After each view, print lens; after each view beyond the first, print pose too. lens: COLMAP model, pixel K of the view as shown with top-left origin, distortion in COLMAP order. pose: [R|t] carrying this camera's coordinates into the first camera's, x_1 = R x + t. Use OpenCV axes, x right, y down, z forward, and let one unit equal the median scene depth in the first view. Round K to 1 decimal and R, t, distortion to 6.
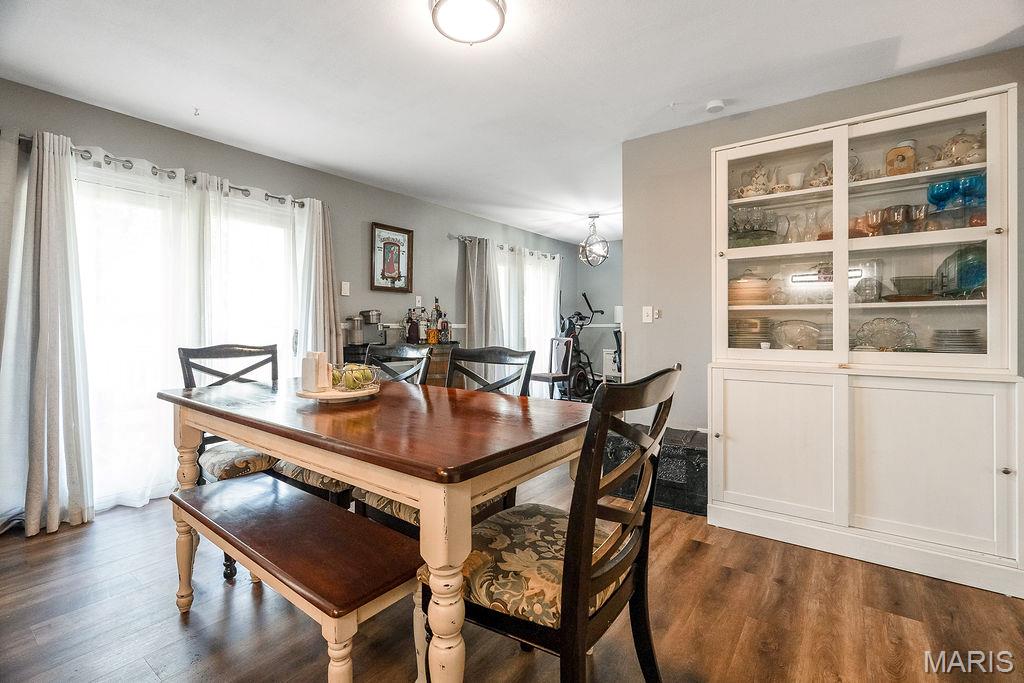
lens RADIAL K [[461.6, 0, 523.0], [0, 461.6, 326.8], [0, 0, 1]] dist [-0.004636, 0.000354]
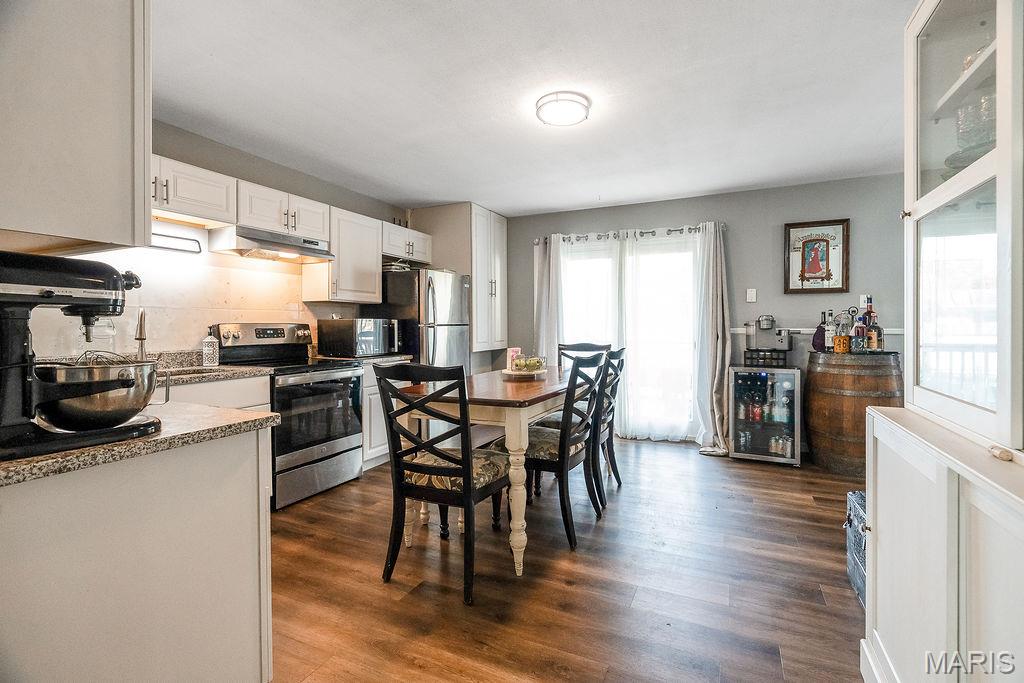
lens RADIAL K [[461.6, 0, 509.8], [0, 461.6, 329.8], [0, 0, 1]] dist [-0.004636, 0.000354]
pose [[0.176943, 0.010148, -0.984169, 0.494880], [-0.000756, 0.999948, 0.010175, -0.012870], [0.984221, -0.001057, 0.176941, 0.243123]]
